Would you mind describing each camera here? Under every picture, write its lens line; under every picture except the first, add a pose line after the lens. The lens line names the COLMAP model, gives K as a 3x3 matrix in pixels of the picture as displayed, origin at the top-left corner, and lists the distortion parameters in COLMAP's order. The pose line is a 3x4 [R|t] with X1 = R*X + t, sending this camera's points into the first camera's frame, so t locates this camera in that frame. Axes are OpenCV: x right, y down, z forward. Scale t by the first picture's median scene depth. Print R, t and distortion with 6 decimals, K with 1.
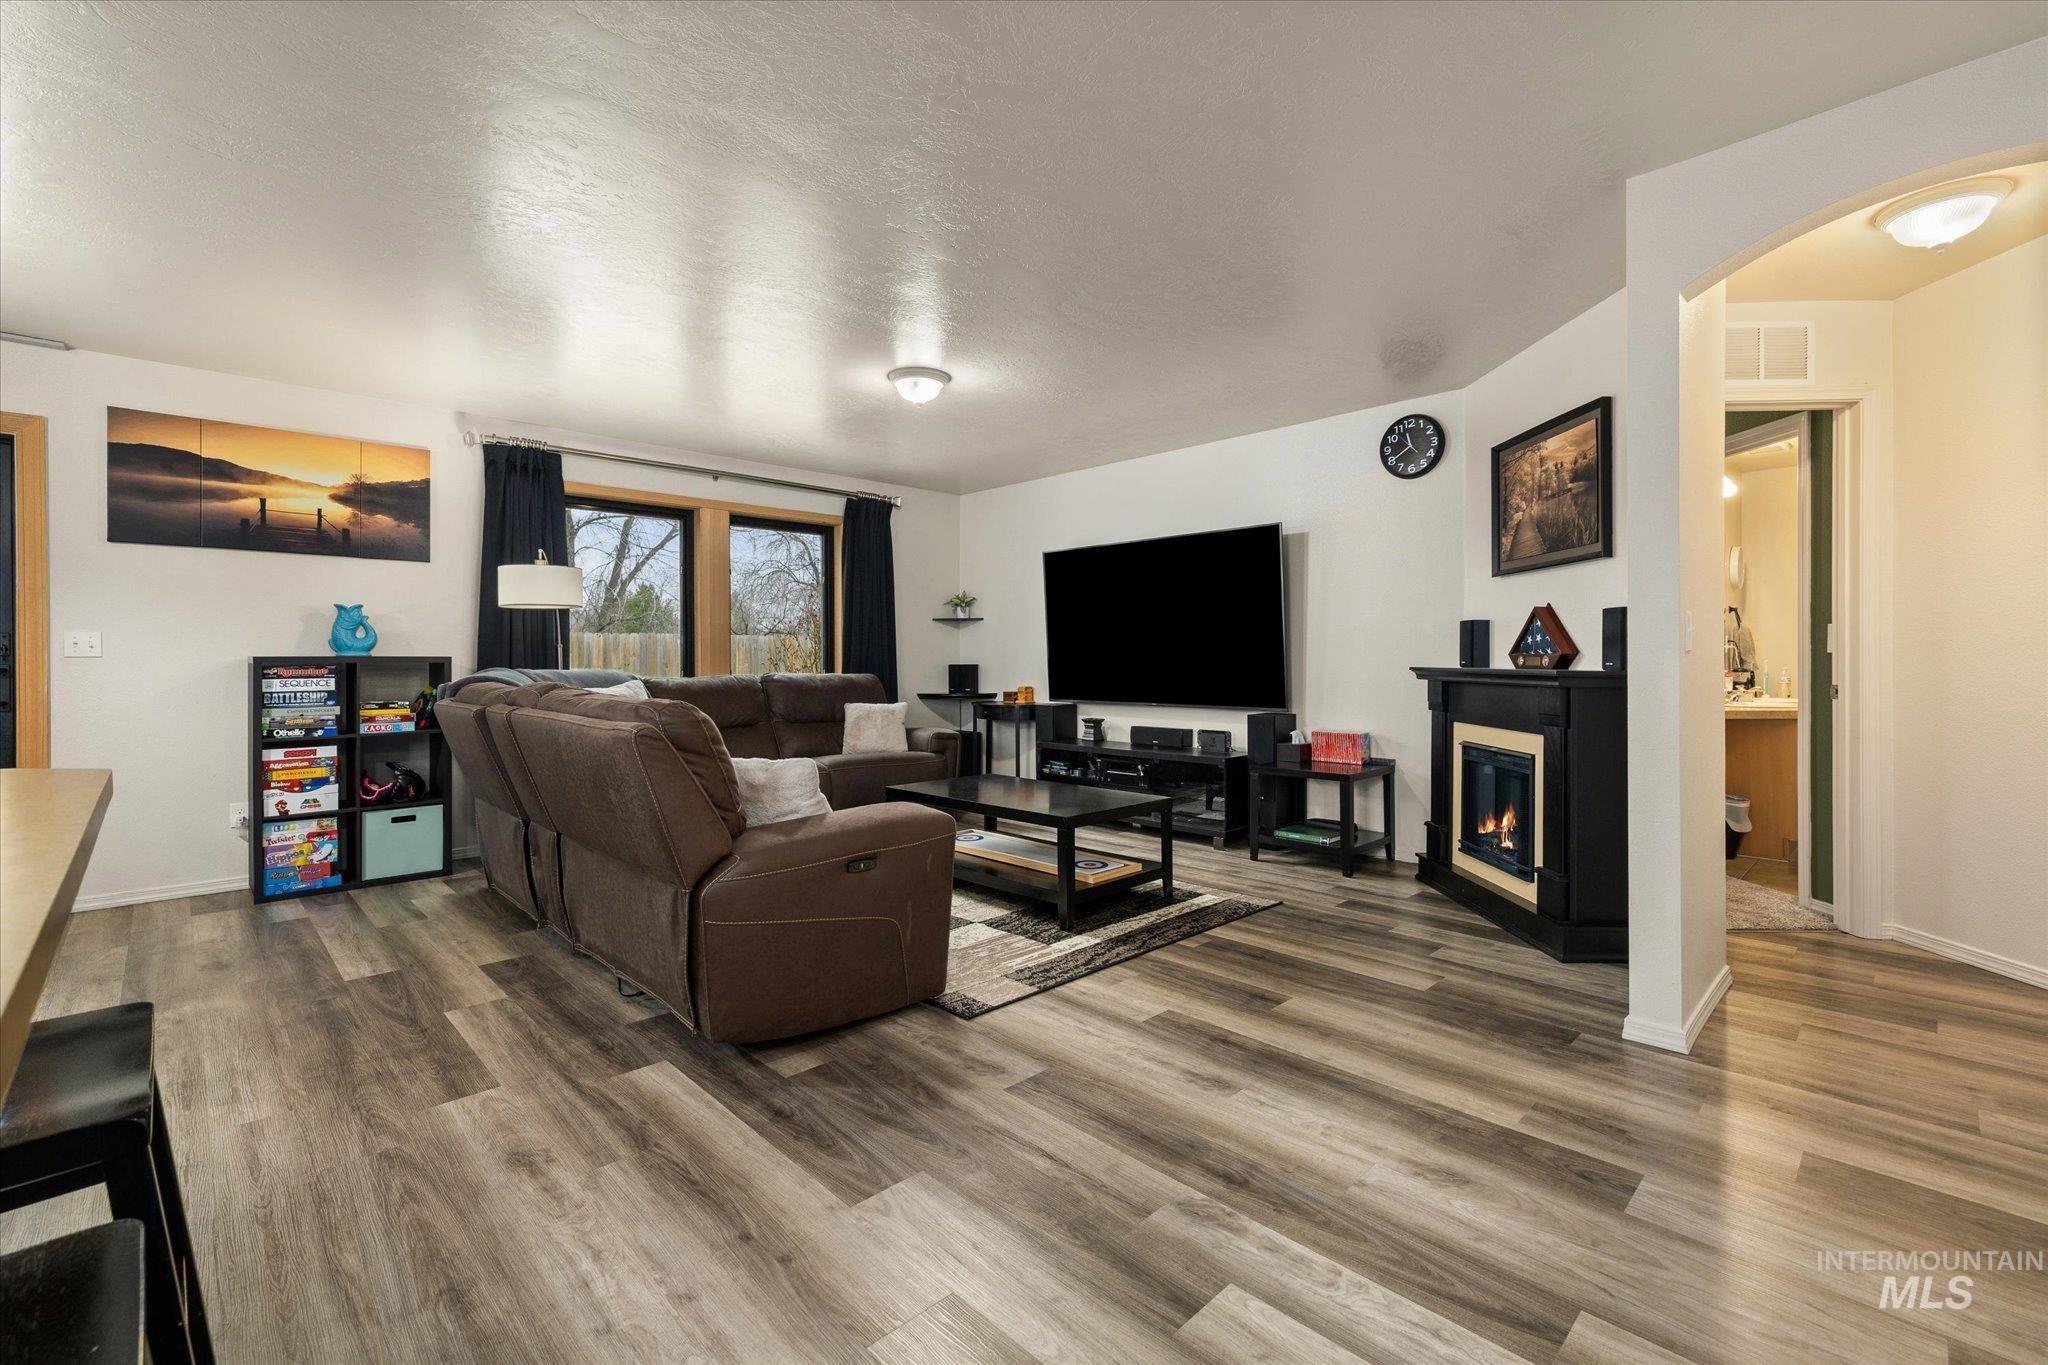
lens RADIAL K [[865.2, 0, 1017.9], [0, 865.2, 669.6], [0, 0, 1]] dist [0.001330, 0.000075]
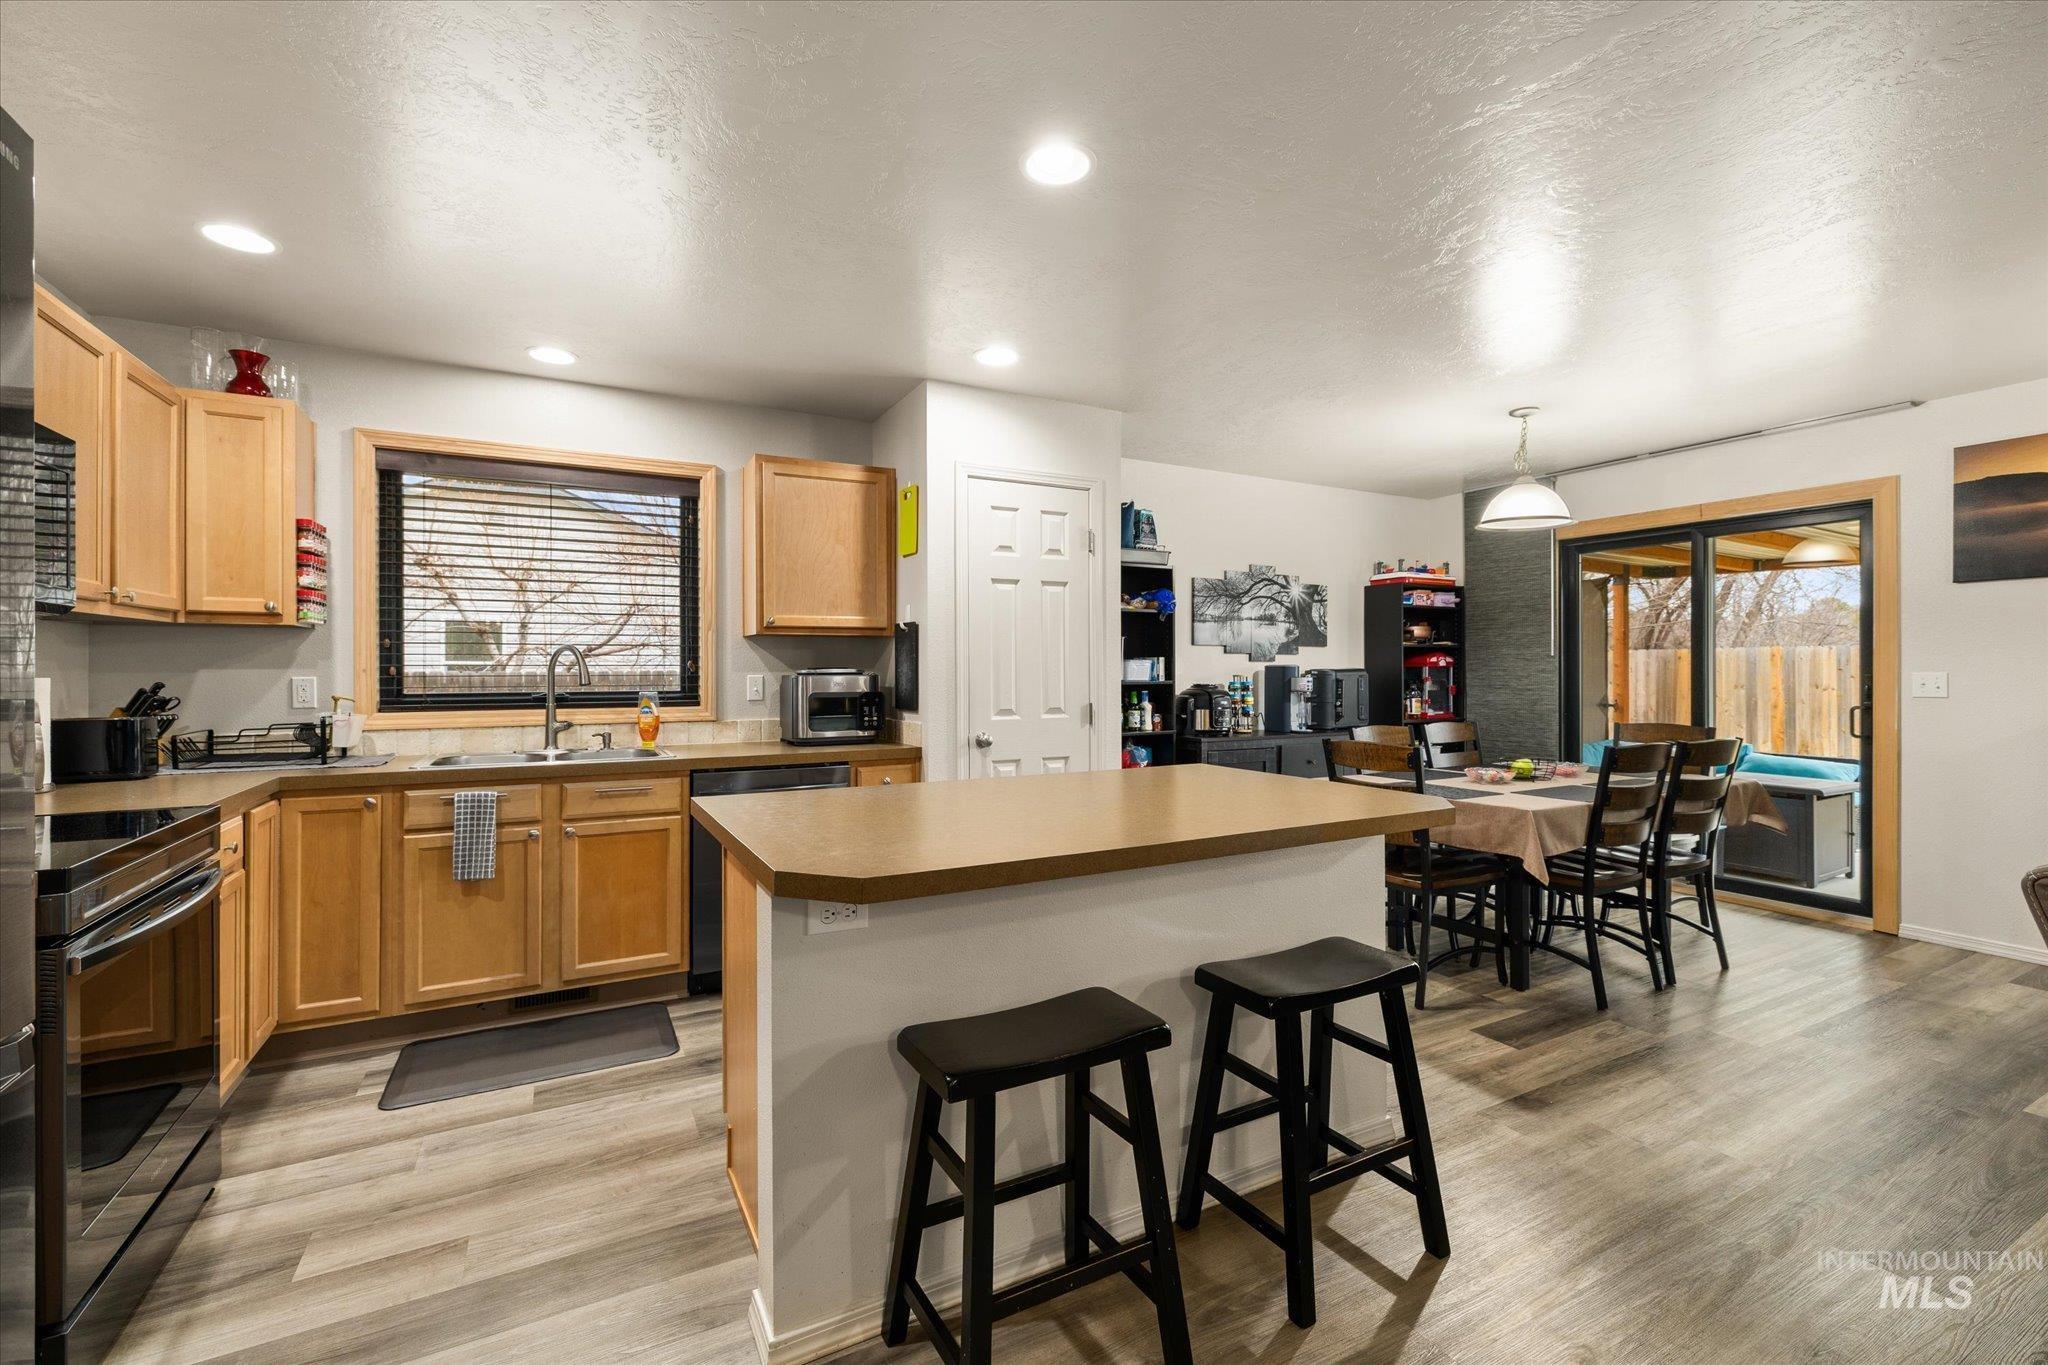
lens RADIAL K [[865.2, 0, 1015.7], [0, 865.2, 674.5], [0, 0, 1]] dist [0.001330, 0.000075]
pose [[-0.269789, 0.008724, -0.962880, 0.214080], [-0.007880, 0.999905, 0.011268, -0.045382], [0.962887, 0.010628, -0.269694, 0.231022]]
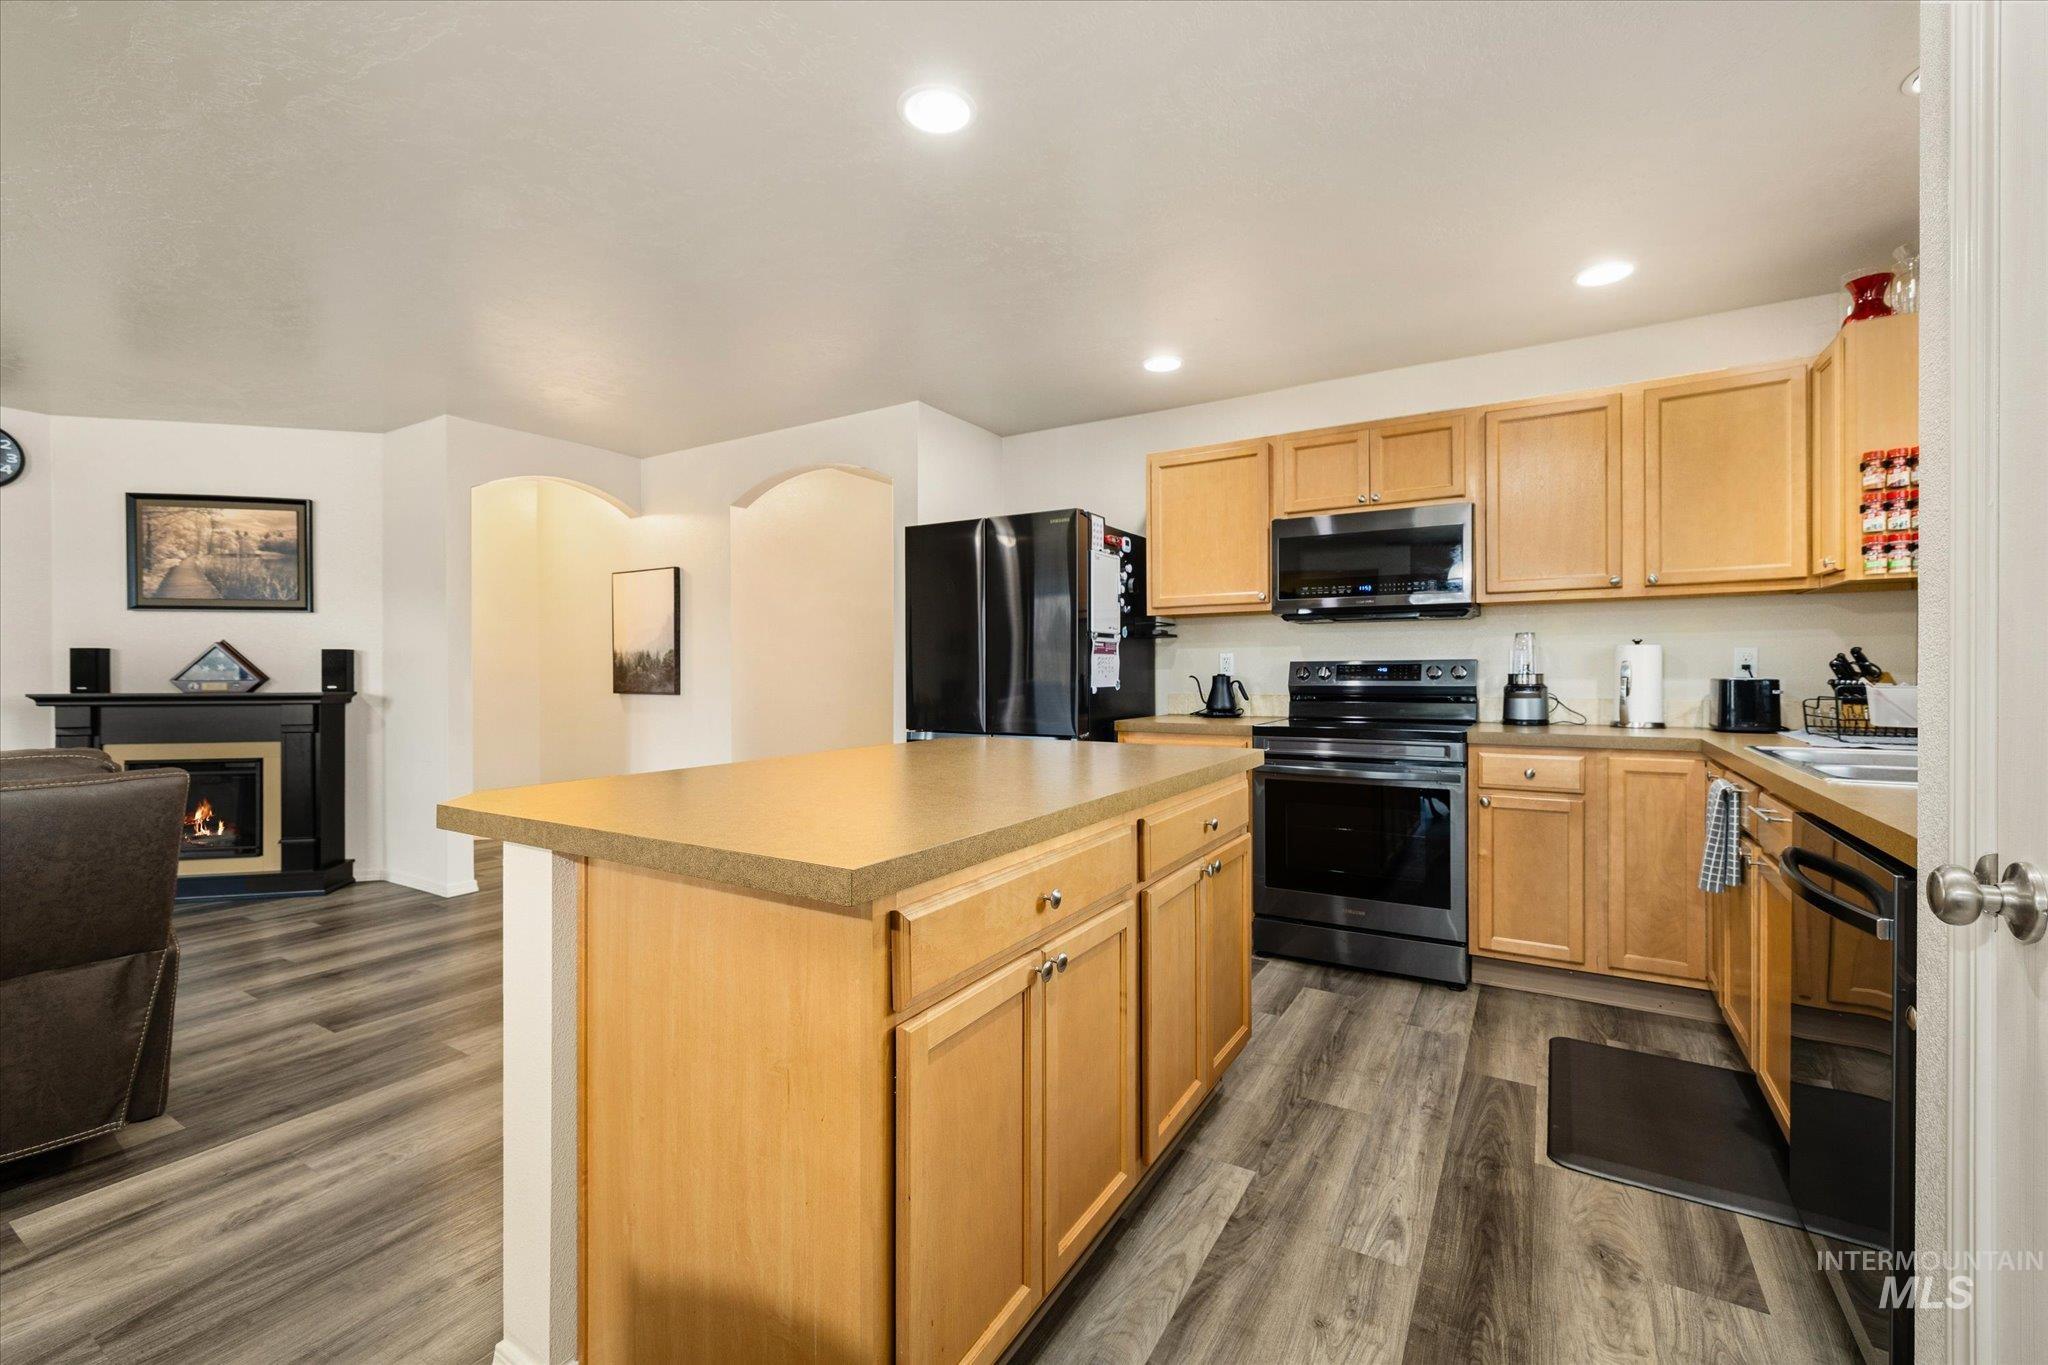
lens RADIAL K [[865.2, 0, 1019.0], [0, 865.2, 670.2], [0, 0, 1]] dist [0.001330, 0.000075]
pose [[-0.251721, 0.003283, 0.967794, -0.849549], [0.015038, 0.999887, 0.000520, -0.015572], [-0.967683, 0.014684, -0.251742, 0.197998]]
